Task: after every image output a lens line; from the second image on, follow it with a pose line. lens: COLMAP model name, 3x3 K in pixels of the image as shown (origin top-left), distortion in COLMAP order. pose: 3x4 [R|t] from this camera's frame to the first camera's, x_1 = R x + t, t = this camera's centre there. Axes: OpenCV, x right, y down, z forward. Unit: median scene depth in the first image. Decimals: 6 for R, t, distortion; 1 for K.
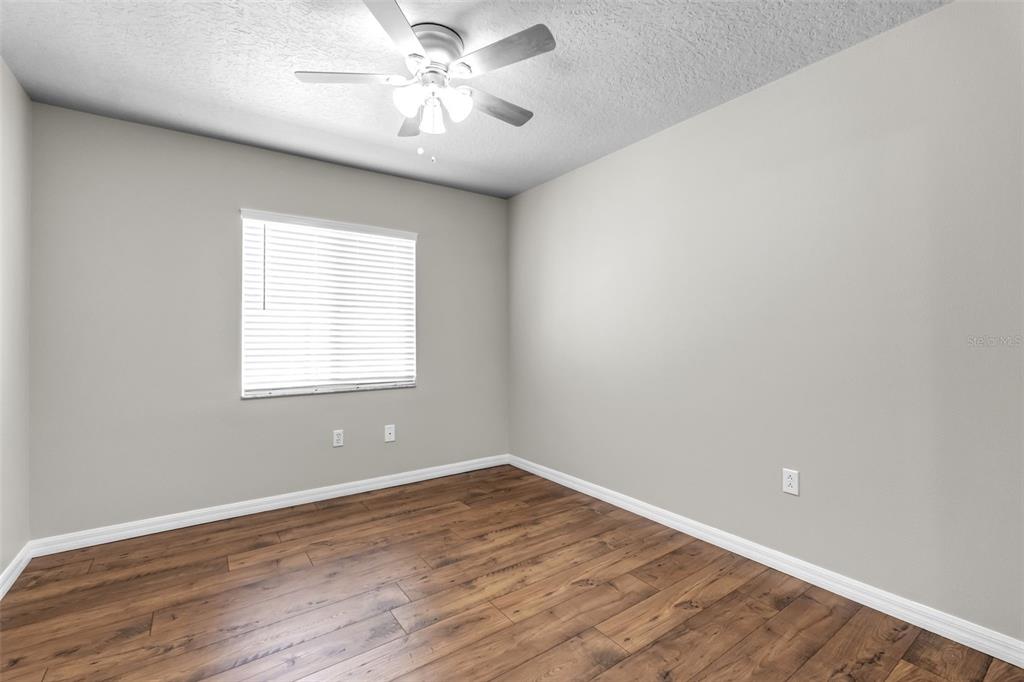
lens RADIAL K [[452.3, 0, 512.6], [0, 452.3, 337.2], [0, 0, 1]] dist [0.000663, 0.001256]
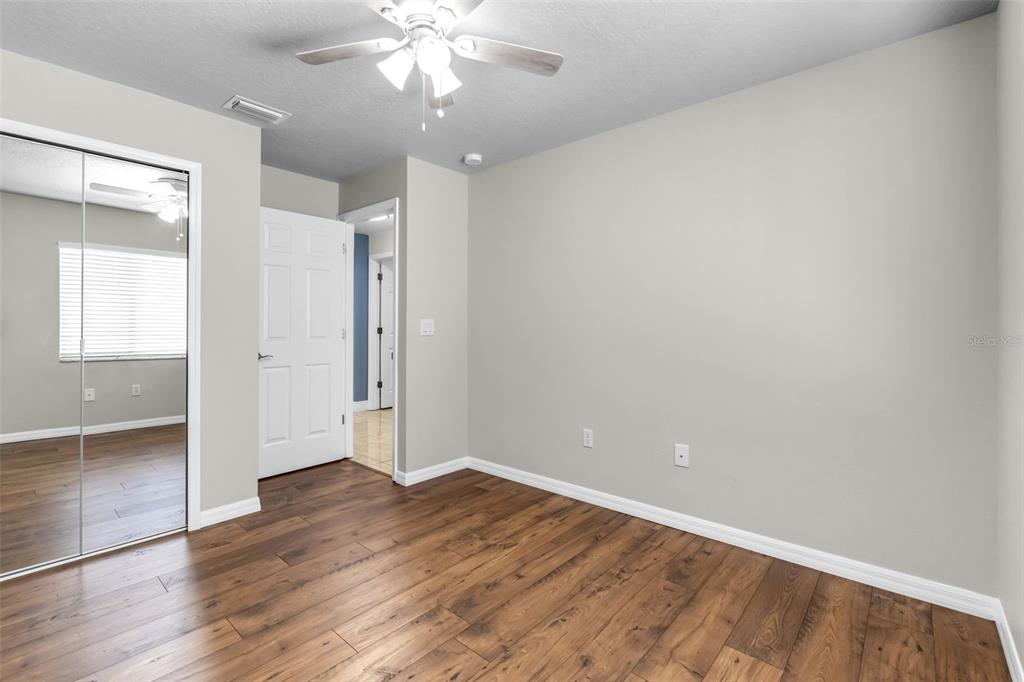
lens RADIAL K [[452.3, 0, 516.7], [0, 452.3, 335.0], [0, 0, 1]] dist [0.000663, 0.001256]
pose [[-0.970067, 0.007730, -0.242712, -0.131438], [0.005687, 0.999942, 0.009119, 0.001495], [0.242769, 0.007466, -0.970055, 1.801742]]
